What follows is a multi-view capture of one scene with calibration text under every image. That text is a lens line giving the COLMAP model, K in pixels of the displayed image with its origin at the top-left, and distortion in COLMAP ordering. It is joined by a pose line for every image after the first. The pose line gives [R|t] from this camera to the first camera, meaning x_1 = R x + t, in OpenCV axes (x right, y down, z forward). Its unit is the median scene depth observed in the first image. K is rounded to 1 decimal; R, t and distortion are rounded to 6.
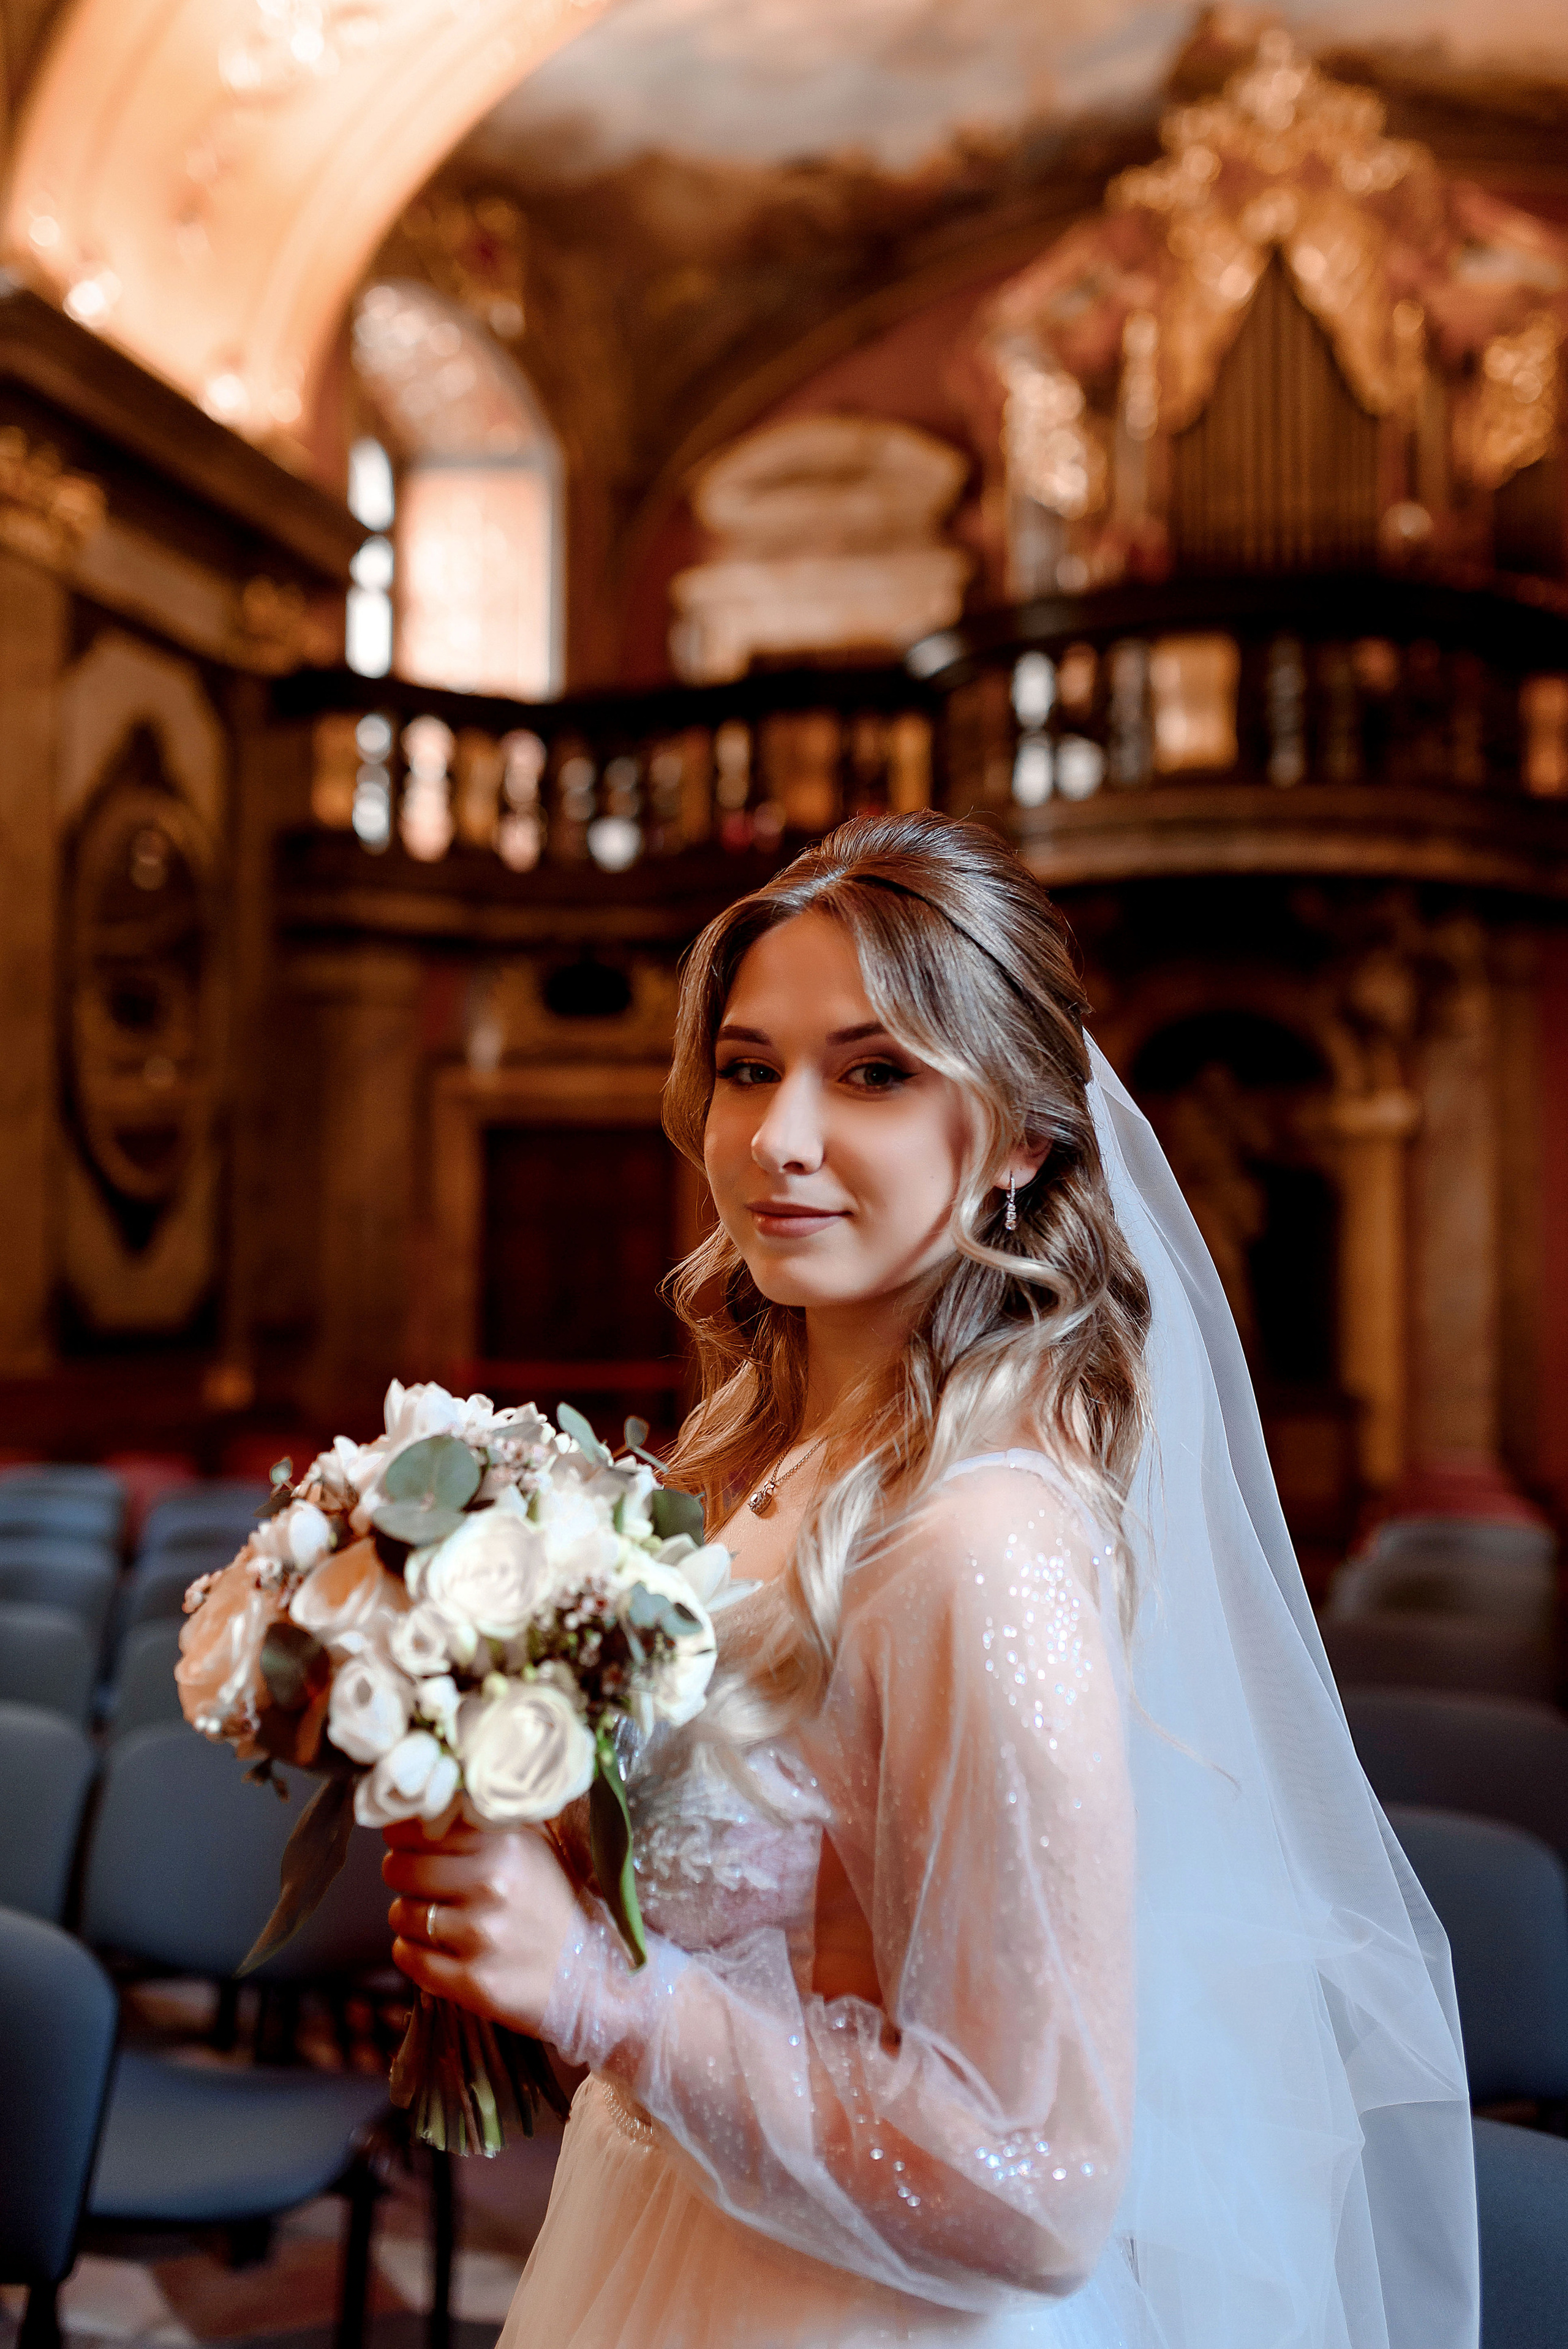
lens RADIAL K [[2338.2, 0, 789.0], [0, 2338.2, 1173.0], [0, 0, 1]] dist [-0.006982, 0.018901]
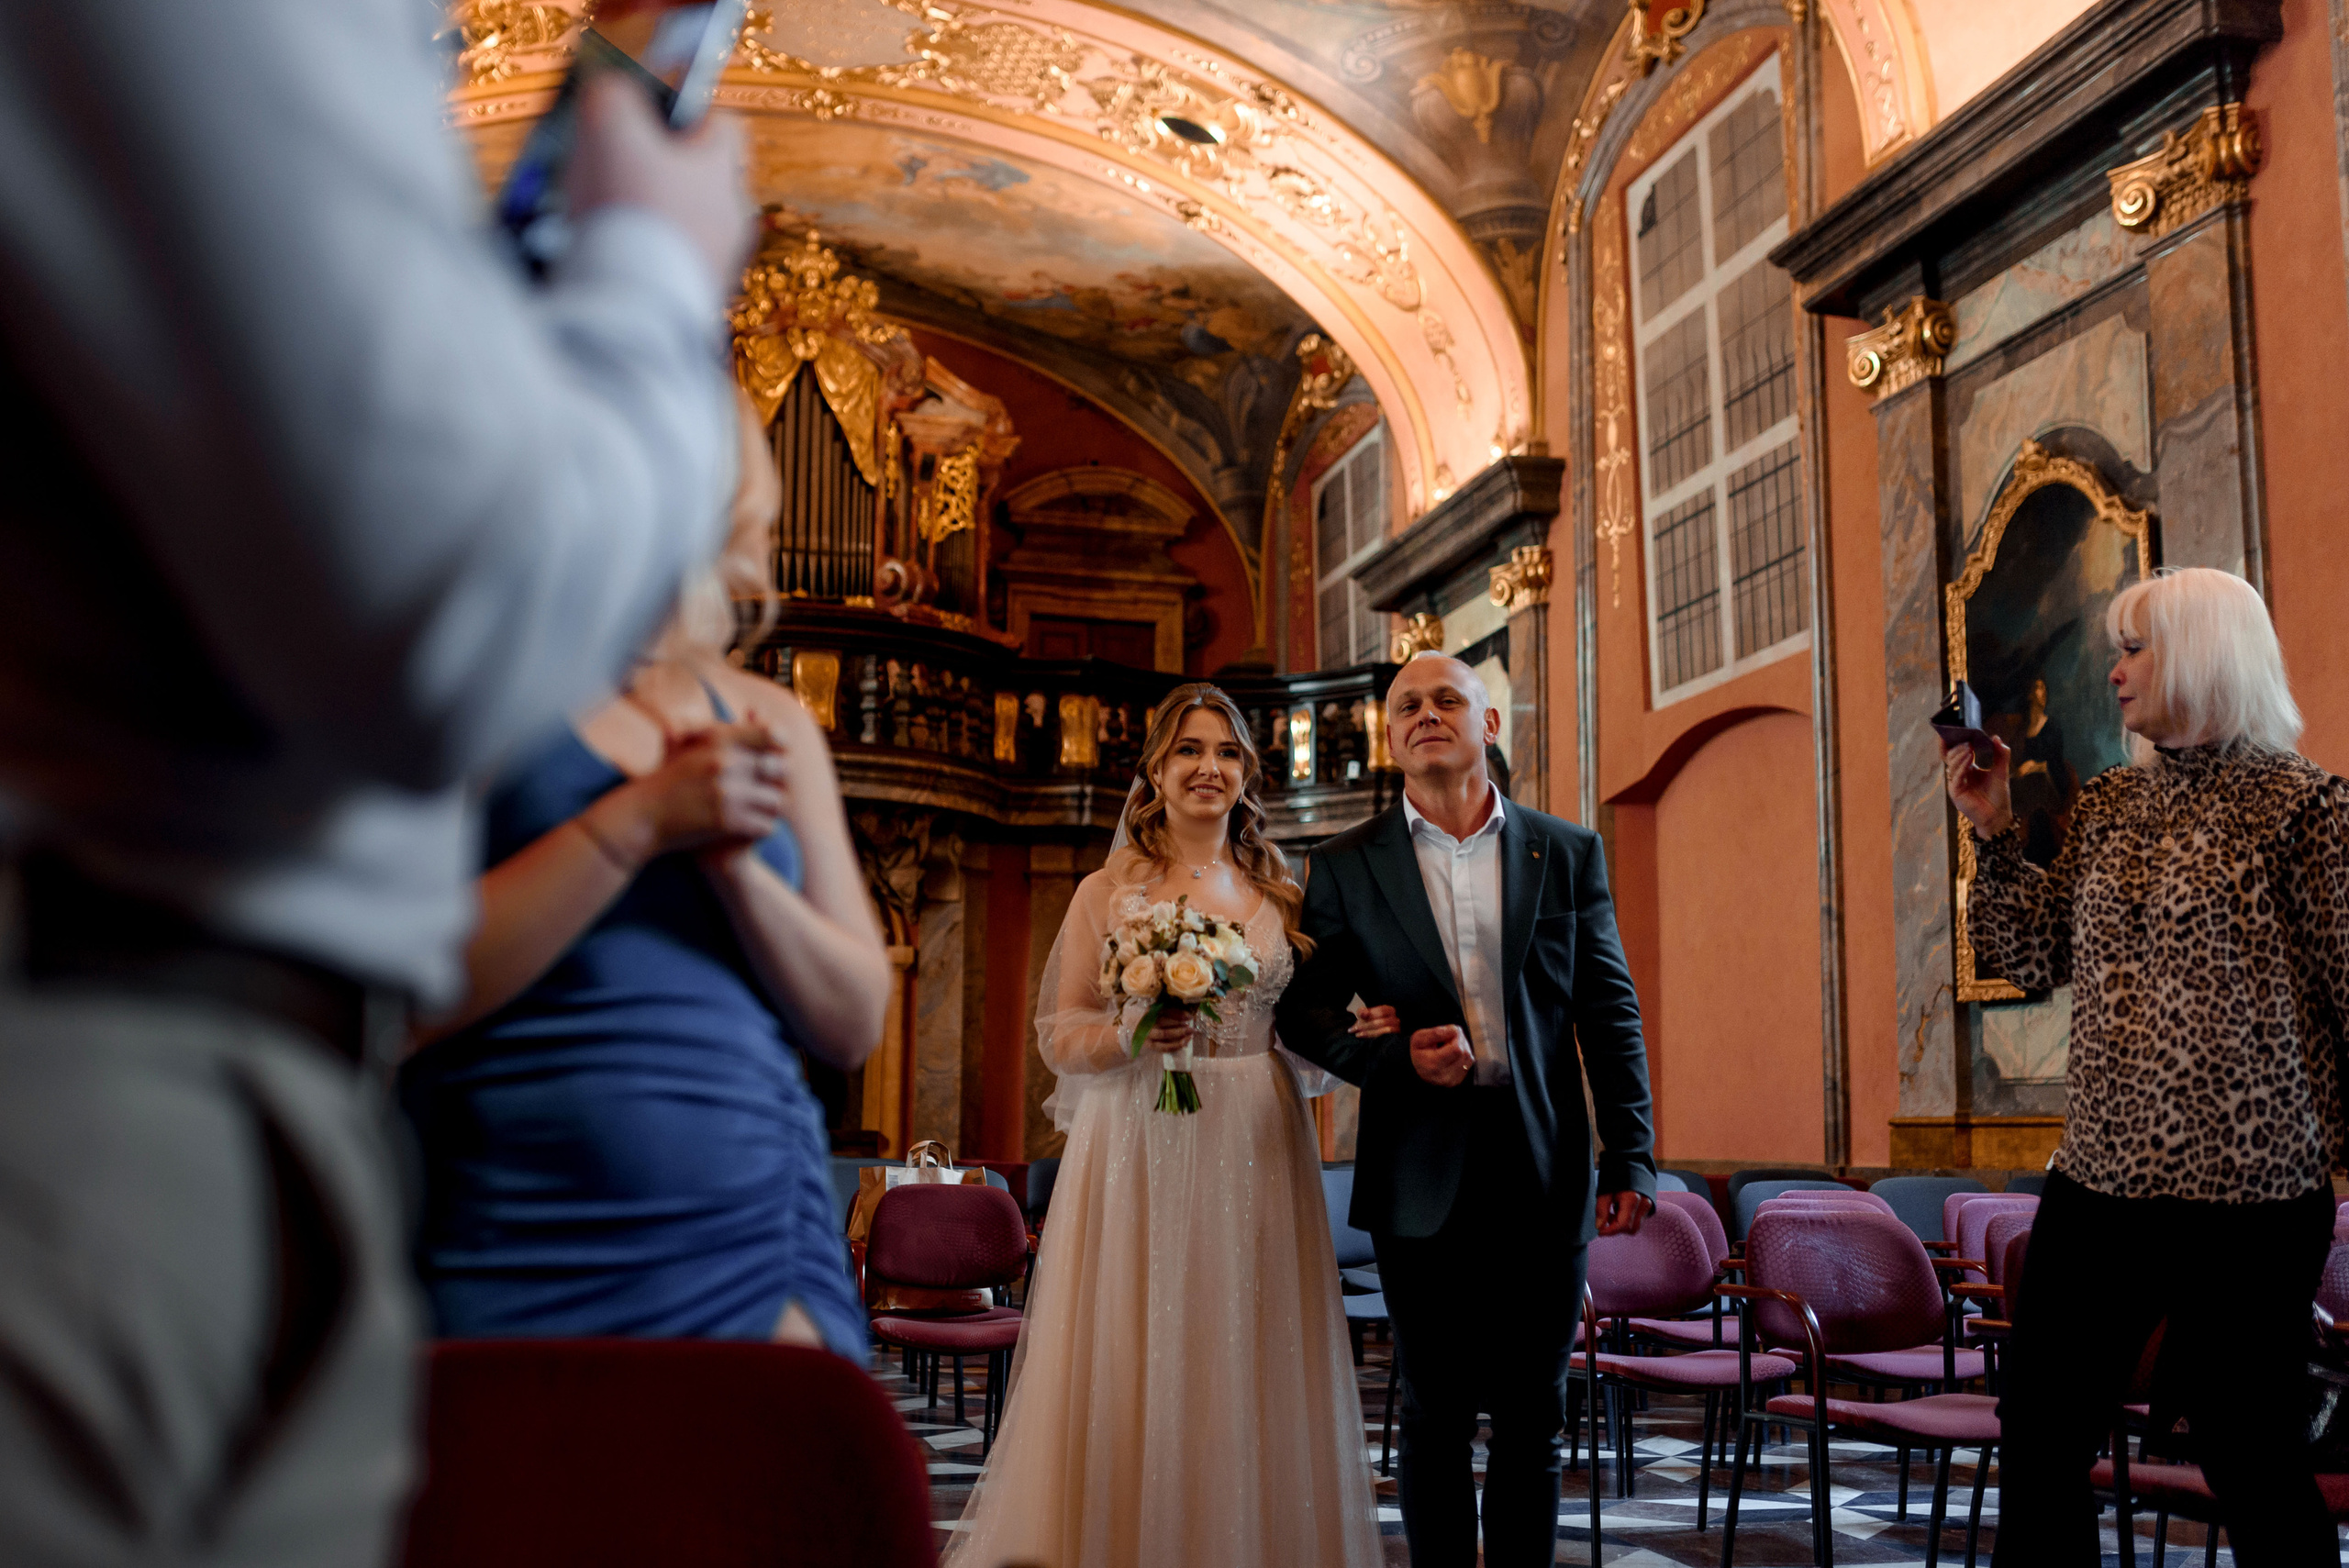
lens RADIAL K [[2255.6, 0, 1247.9], [0, 2255.6, 791.6], [0, 0, 1]] dist [-0.012851, -0.016586]
pose [[0.839368, 0.080805, 0.537523, -0.313196], [-0.029681, 0.994227, -0.103113, 0.012278], [-0.542752, 0.070596, 0.836921, -0.342122]]
